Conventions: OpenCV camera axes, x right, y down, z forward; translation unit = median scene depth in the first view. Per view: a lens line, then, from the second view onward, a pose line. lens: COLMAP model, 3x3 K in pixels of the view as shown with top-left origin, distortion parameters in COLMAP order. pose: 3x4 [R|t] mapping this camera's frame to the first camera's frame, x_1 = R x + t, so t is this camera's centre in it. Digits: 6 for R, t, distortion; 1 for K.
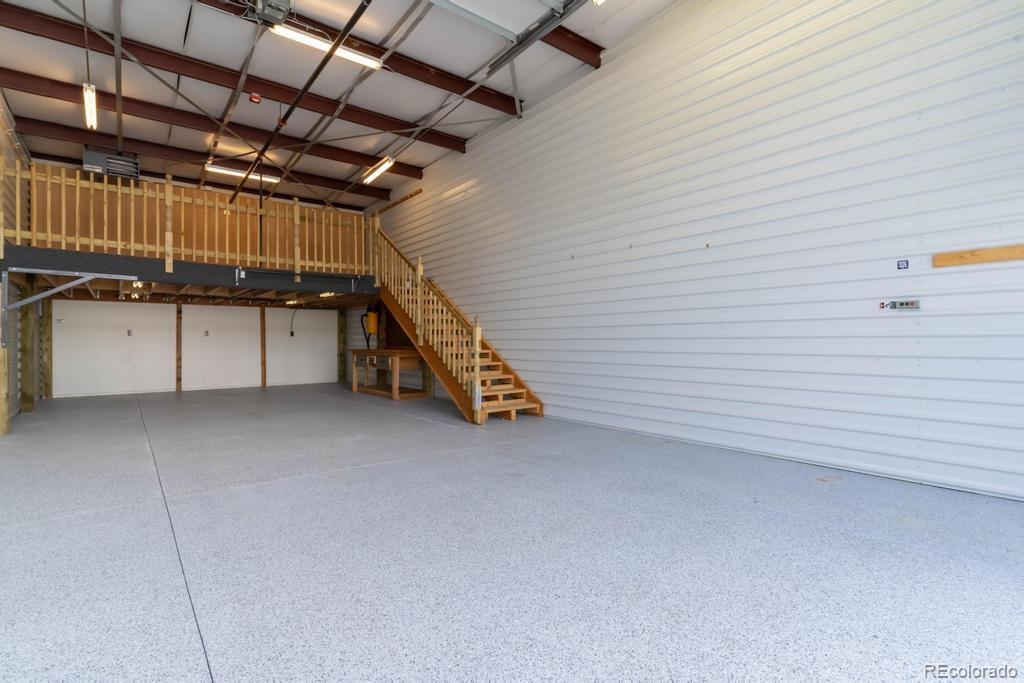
lens RADIAL K [[490.6, 0, 512.6], [0, 490.6, 340.0], [0, 0, 1]] dist [0.001083, -0.000245]
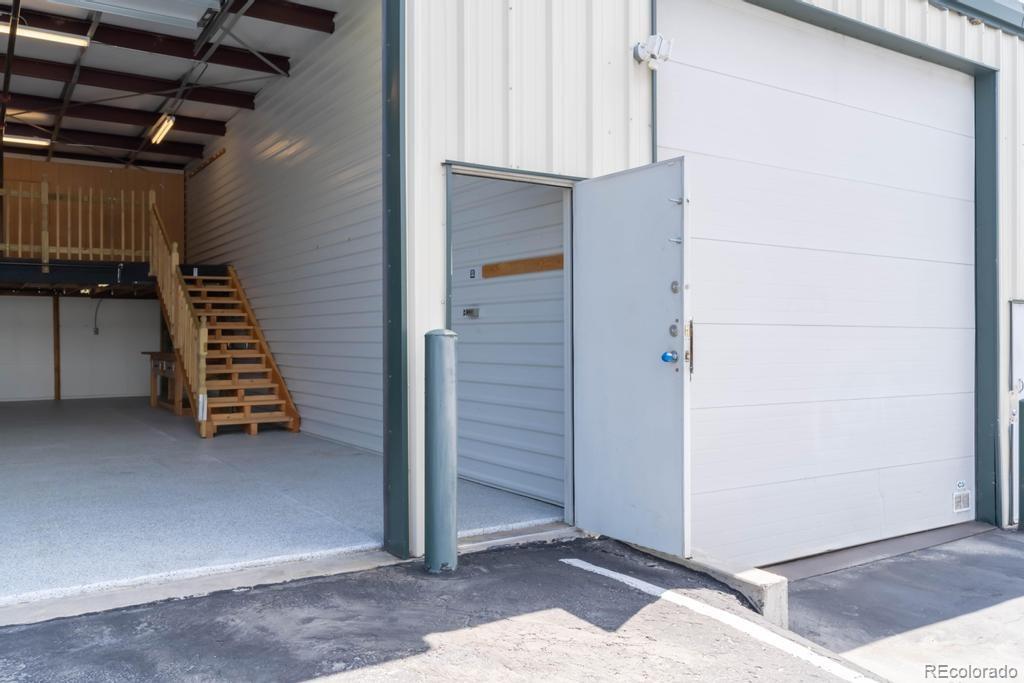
lens RADIAL K [[824.7, 0, 517.0], [0, 824.7, 339.0], [0, 0, 1]] dist [0.003321, -0.004372]
pose [[0.996079, 0.003136, -0.088414, 0.508833], [-0.002901, 0.999992, 0.002782, -0.010135], [0.088422, -0.002515, 0.996080, -0.353238]]
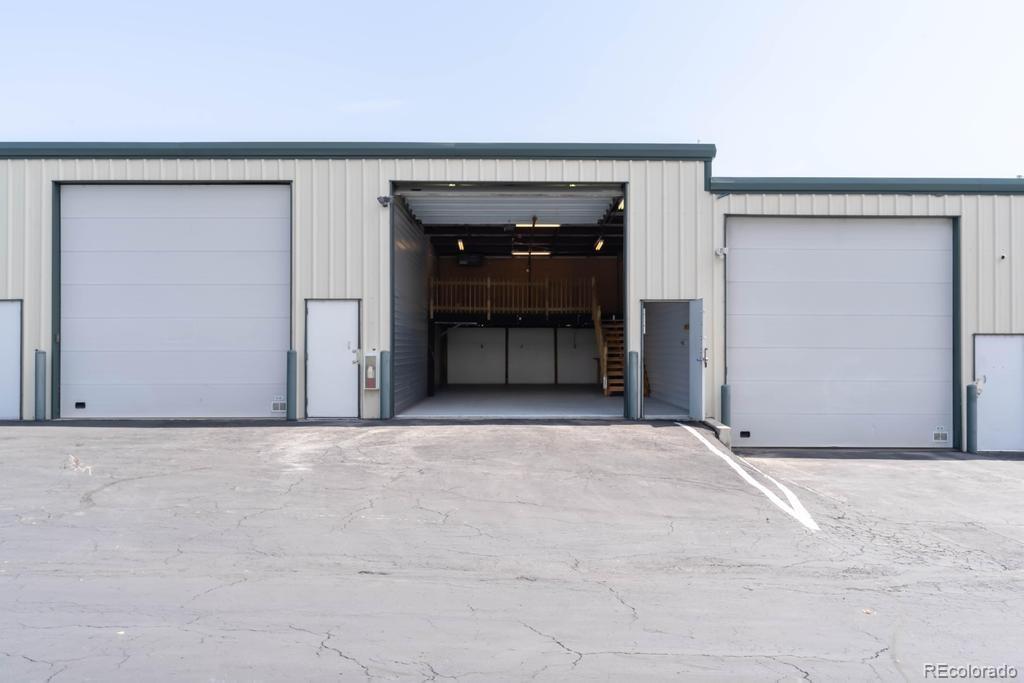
lens RADIAL K [[824.7, 0, 517.0], [0, 824.7, 339.0], [0, 0, 1]] dist [0.003321, -0.004372]
pose [[0.784939, -0.001488, -0.619571, 1.386982], [-0.002788, 0.999979, -0.005934, -0.031189], [0.619567, 0.006385, 0.784918, -1.484812]]
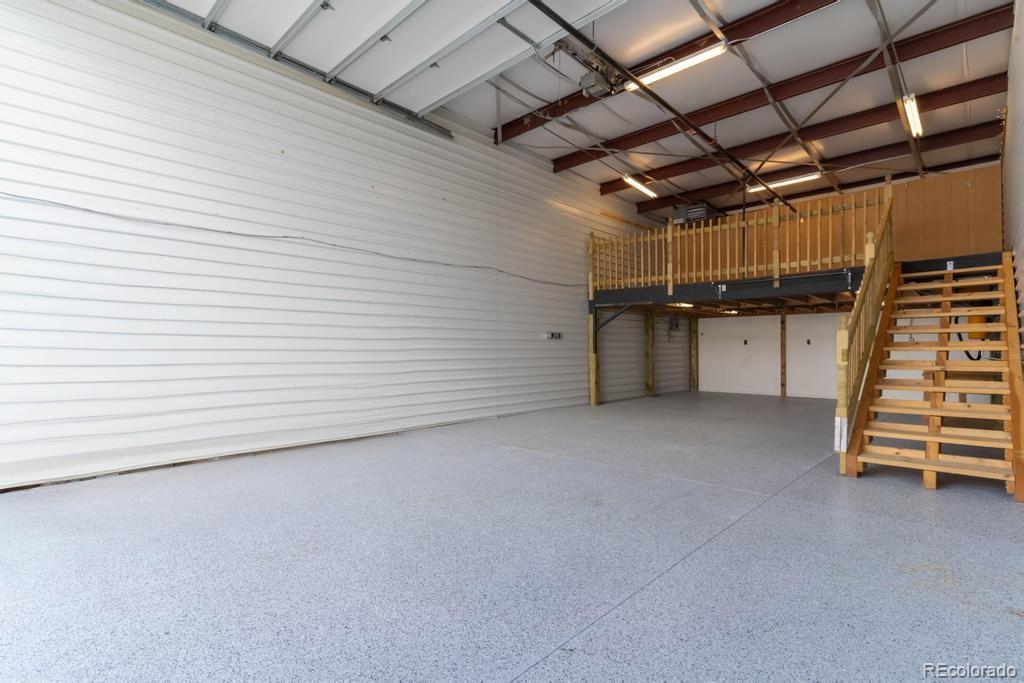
lens RADIAL K [[495.5, 0, 512.0], [0, 495.5, 341.5], [0, 0, 1]] dist [0.022766, -0.000106]
pose [[0.145015, -0.012660, -0.989348, 0.446248], [0.002180, 0.999920, -0.012476, -0.003201], [0.989427, -0.000348, 0.145031, 0.365462]]
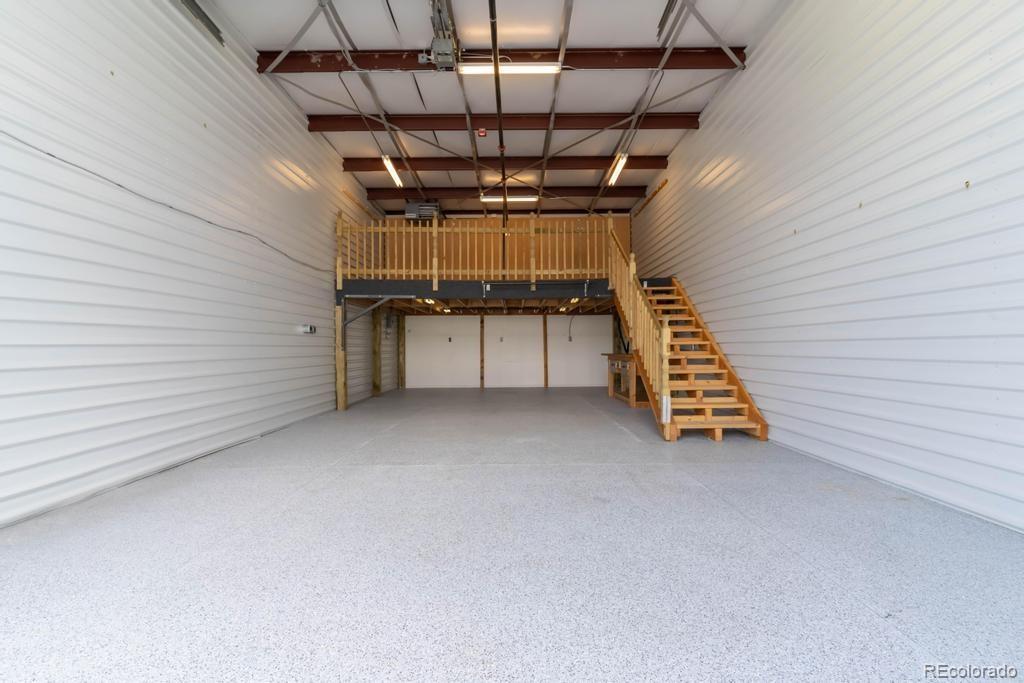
lens RADIAL K [[506.2, 0, 517.8], [0, 506.2, 343.1], [0, 0, 1]] dist [-0.002048, 0.000248]
pose [[0.786586, -0.006912, -0.617442, 0.224412], [0.004924, 0.999976, -0.004921, 0.002472], [0.617461, 0.000830, 0.786601, 0.108817]]
